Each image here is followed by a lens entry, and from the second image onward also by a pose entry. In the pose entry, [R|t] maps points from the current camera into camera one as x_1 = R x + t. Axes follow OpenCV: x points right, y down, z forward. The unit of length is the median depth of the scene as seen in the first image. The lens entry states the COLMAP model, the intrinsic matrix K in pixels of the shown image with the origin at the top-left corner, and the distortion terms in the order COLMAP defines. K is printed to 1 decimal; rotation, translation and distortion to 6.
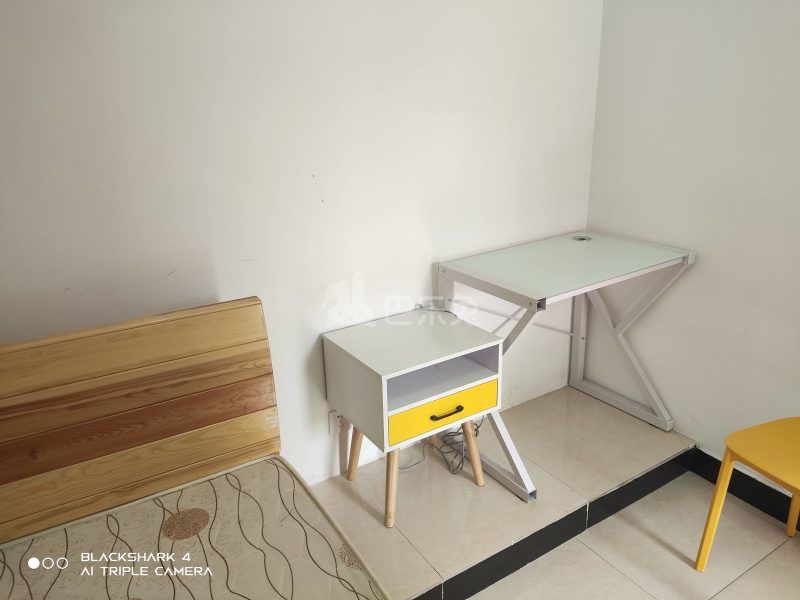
lens RADIAL K [[586.5, 0, 400.0], [0, 586.5, 300.0], [0, 0, 1]] dist [0.083529, -0.111854]
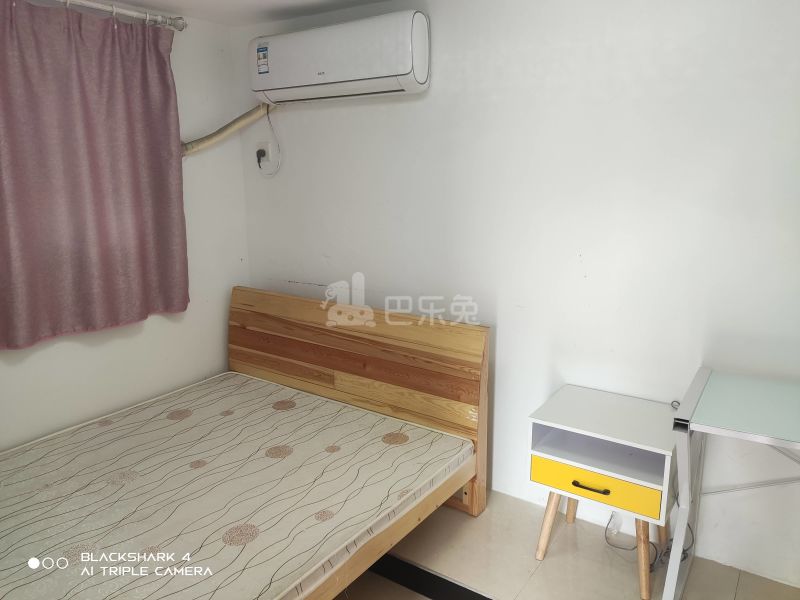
lens RADIAL K [[586.5, 0, 400.0], [0, 586.5, 300.0], [0, 0, 1]] dist [0.083529, -0.111854]
pose [[0.402849, 0.228640, -0.886249, 0.977726], [-0.306080, 0.946200, 0.104976, -0.162570], [0.862570, 0.228974, 0.451158, 0.170903]]
